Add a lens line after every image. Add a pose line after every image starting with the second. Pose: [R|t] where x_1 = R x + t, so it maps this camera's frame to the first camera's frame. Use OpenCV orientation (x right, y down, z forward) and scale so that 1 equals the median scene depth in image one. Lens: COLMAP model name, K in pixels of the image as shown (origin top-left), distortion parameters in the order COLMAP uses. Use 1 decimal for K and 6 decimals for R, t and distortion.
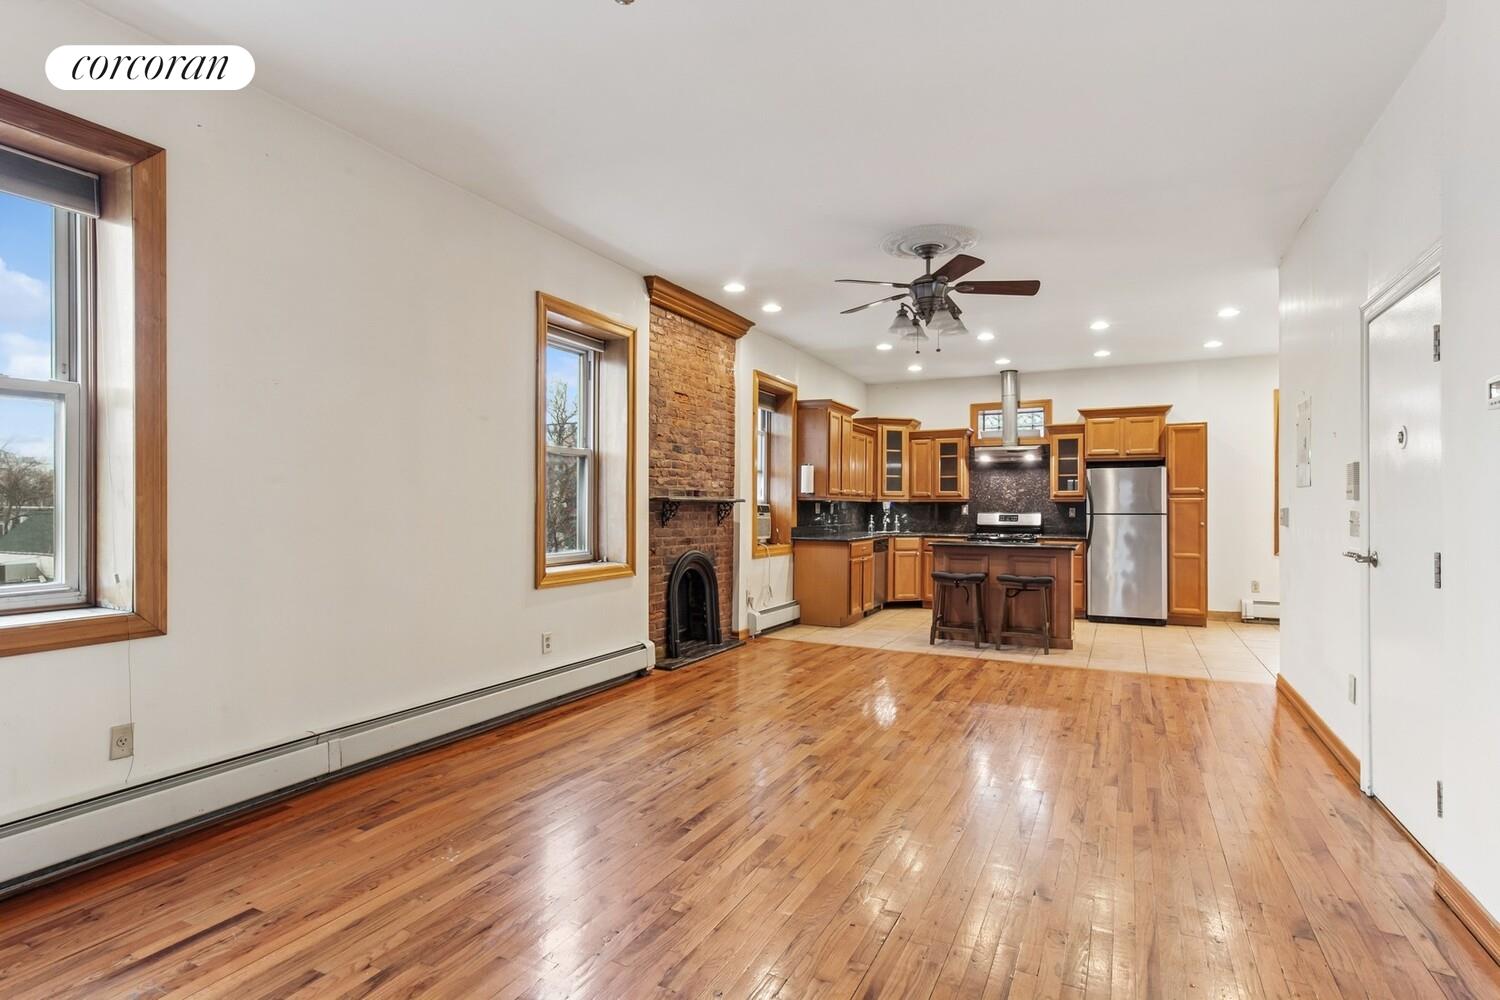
lens RADIAL K [[762.9, 0, 750.0], [0, 762.9, 500.0], [0, 0, 1]] dist [0.000354, -0.000095]
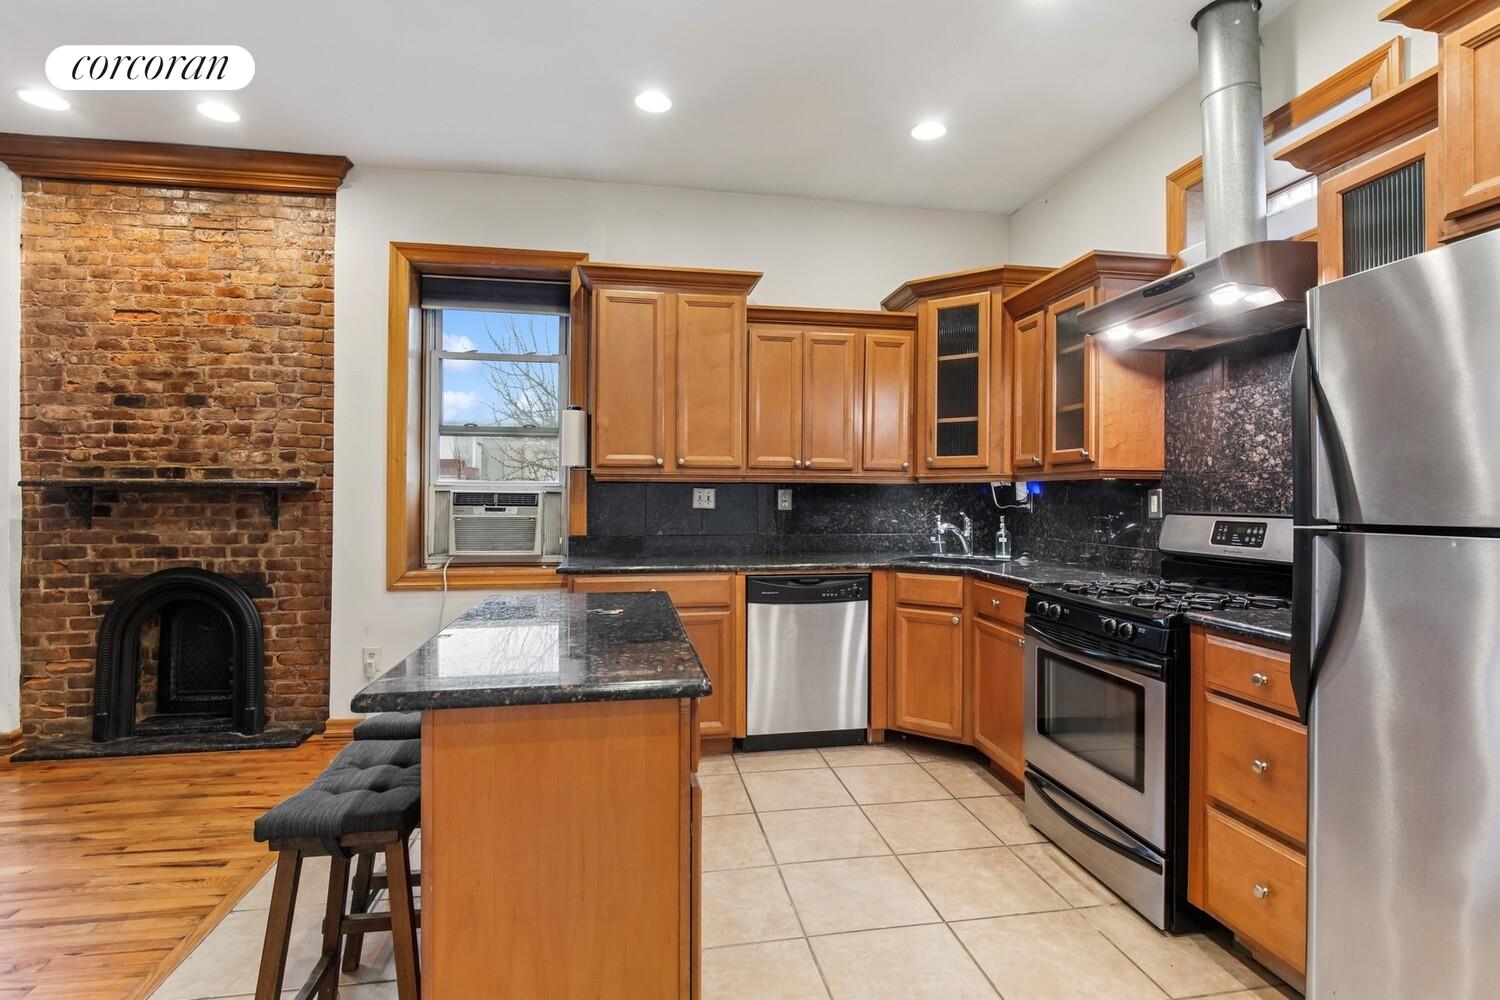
lens RADIAL K [[739.0, 0, 750.0], [0, 739.0, 500.0], [0, 0, 1]] dist [-0.001605, -0.000444]
pose [[0.589985, -0.000480, -0.807414, 0.655013], [0.006779, 0.999968, 0.004359, 0.013214], [0.807386, -0.008045, 0.589969, 1.010233]]
